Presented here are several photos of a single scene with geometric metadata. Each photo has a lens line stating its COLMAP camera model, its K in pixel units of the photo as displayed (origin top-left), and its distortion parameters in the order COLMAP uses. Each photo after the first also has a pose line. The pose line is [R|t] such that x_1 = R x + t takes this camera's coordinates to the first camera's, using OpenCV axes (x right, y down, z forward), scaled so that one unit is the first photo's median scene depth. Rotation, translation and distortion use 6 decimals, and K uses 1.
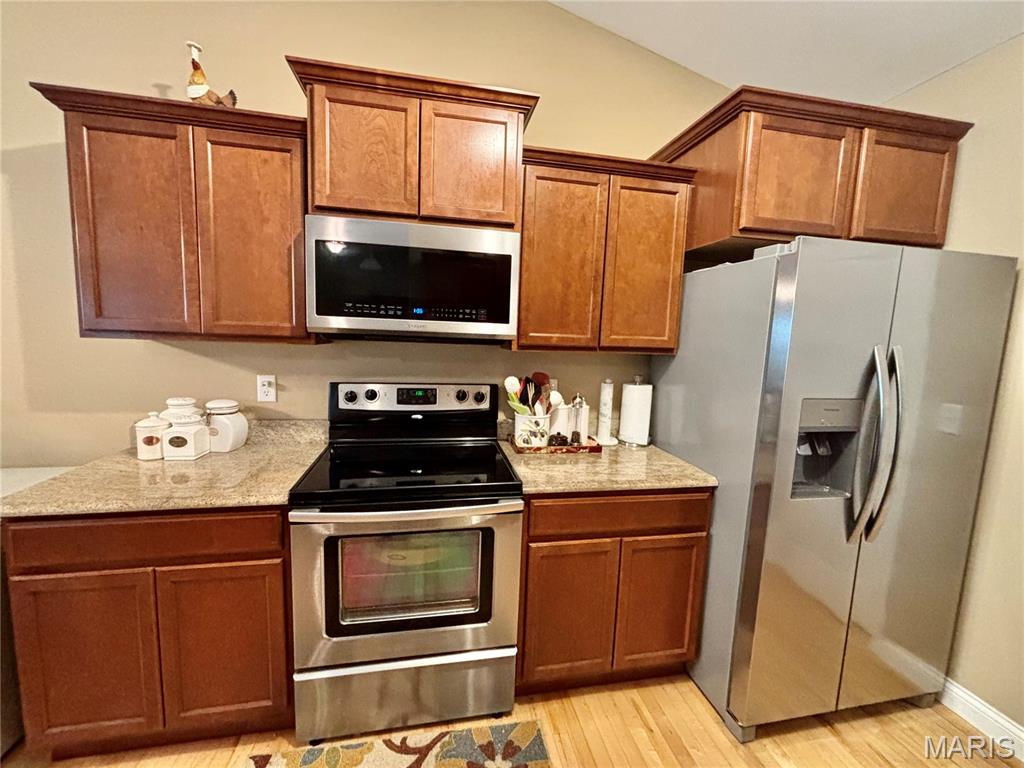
lens RADIAL K [[416.4, 0, 507.6], [0, 416.4, 383.8], [0, 0, 1]] dist [0.001787, 0.000361]
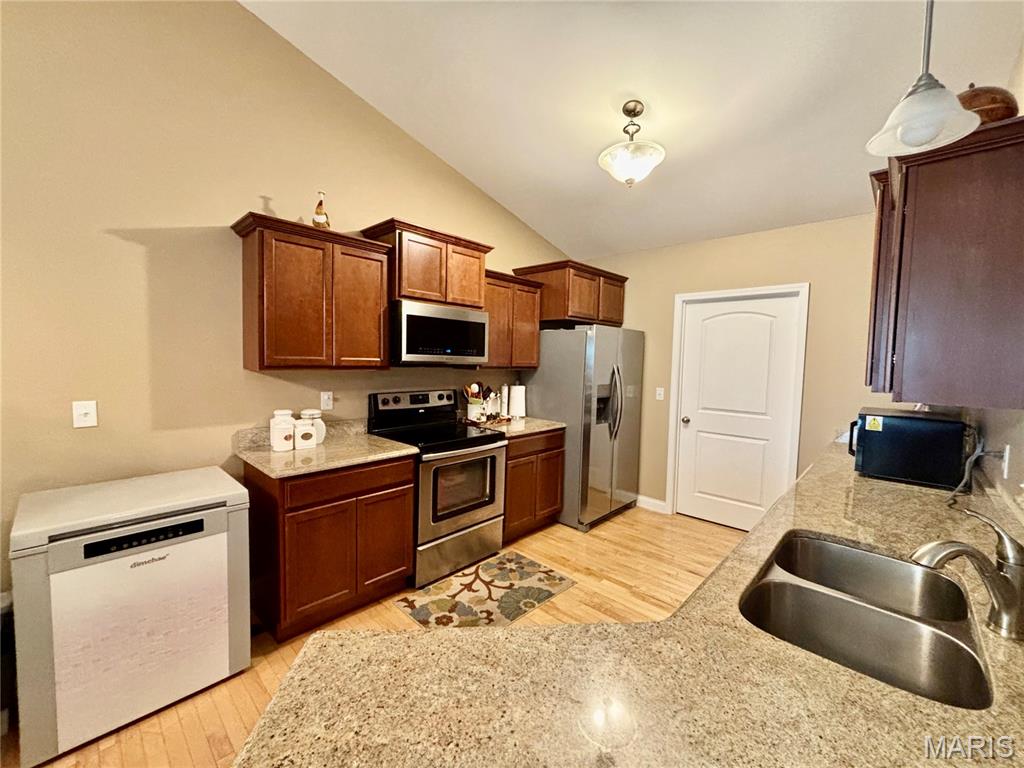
lens RADIAL K [[412.9, 0, 512.0], [0, 412.9, 384.0], [0, 0, 1]] dist [0.034402, 0.000068]
pose [[0.815097, -0.050430, 0.577125, -1.042697], [0.069440, 0.997526, -0.010908, 0.016709], [-0.575147, 0.048967, 0.816583, -0.687127]]
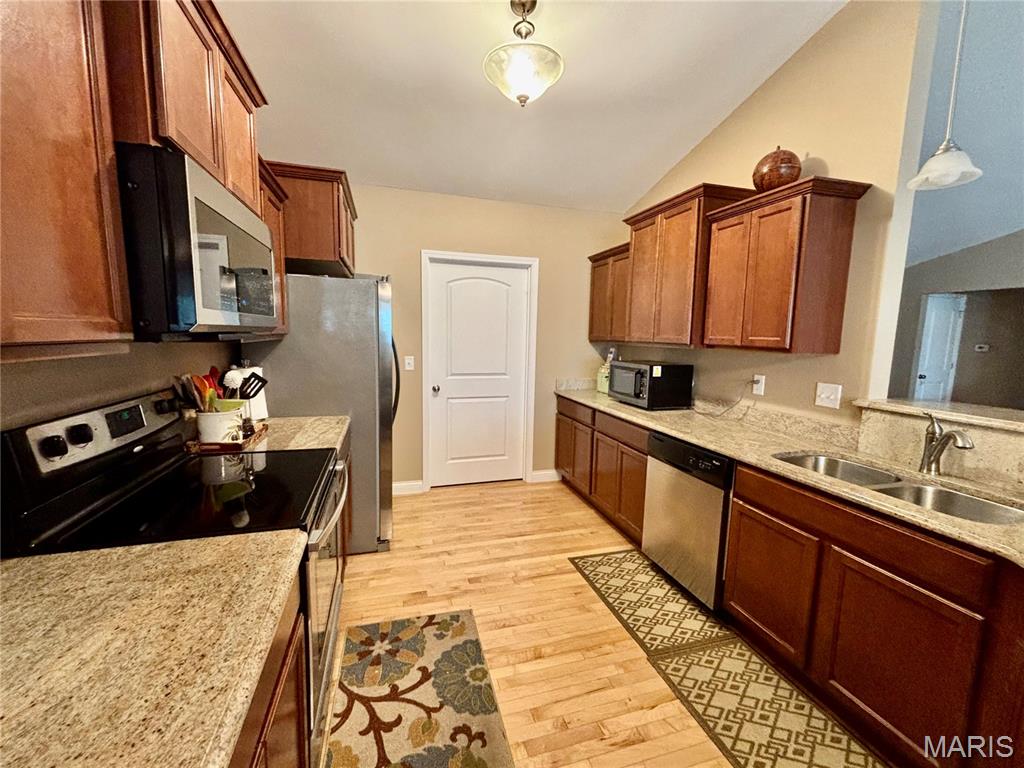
lens RADIAL K [[416.4, 0, 507.6], [0, 416.4, 383.8], [0, 0, 1]] dist [0.001787, 0.000361]
pose [[-0.078472, -0.157925, 0.984328, -1.099130], [0.088912, 0.982329, 0.164692, -0.099971], [-0.992943, 0.100442, -0.063044, 0.507994]]
